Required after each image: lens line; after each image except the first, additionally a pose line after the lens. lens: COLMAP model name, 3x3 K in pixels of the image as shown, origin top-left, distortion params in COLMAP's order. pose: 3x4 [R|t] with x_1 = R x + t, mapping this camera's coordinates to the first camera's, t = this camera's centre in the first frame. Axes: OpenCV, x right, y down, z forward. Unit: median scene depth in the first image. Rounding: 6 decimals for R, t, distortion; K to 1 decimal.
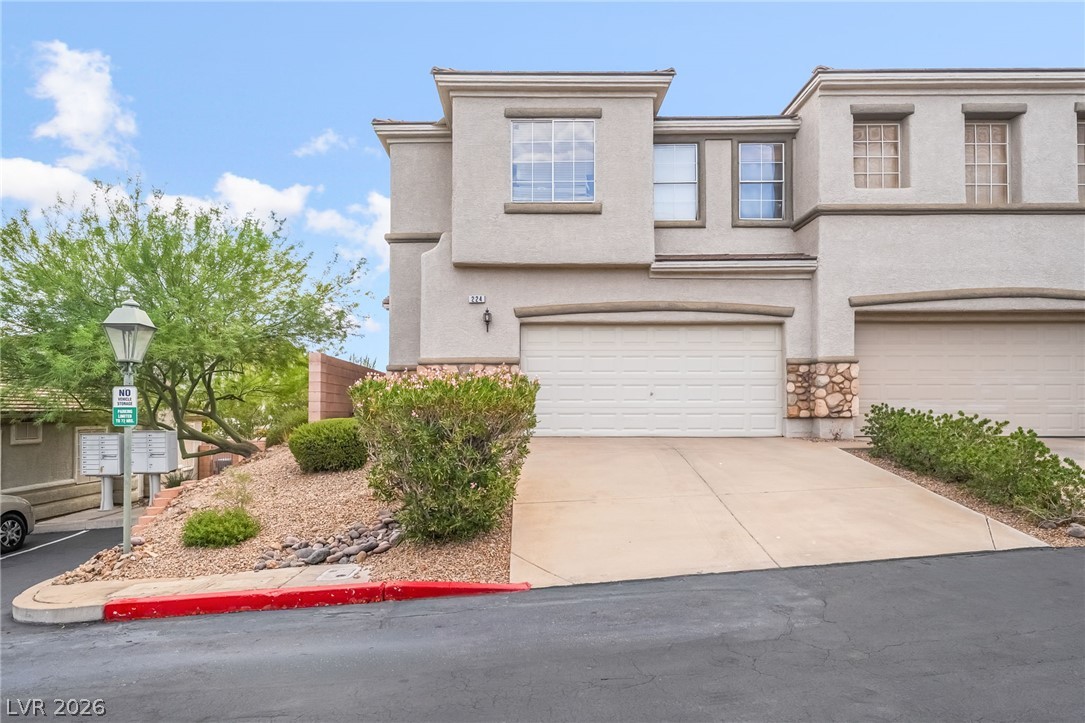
lens RADIAL K [[805.4, 0, 540.2], [0, 805.4, 379.4], [0, 0, 1]] dist [0.003121, -0.000218]
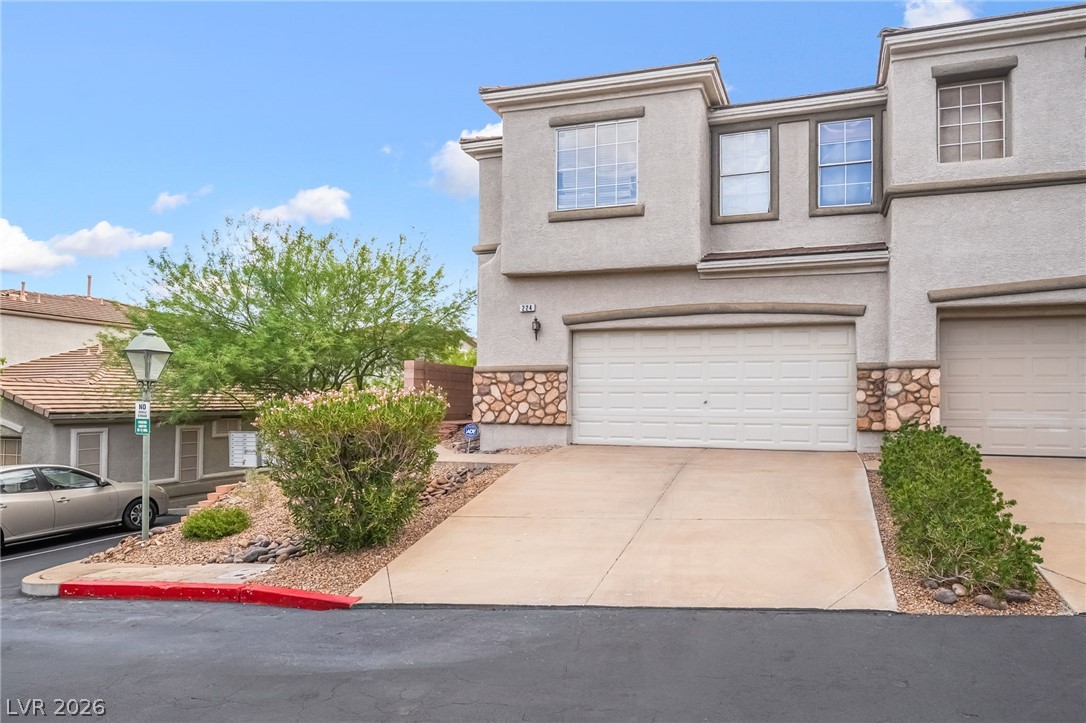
lens RADIAL K [[812.9, 0, 542.7], [0, 812.9, 363.8], [0, 0, 1]] dist [-0.002290, 0.001048]
pose [[0.936113, -0.009588, -0.351568, 0.300053], [0.007730, 0.999948, -0.006688, -0.022228], [0.351614, 0.003543, 0.936138, 0.046085]]
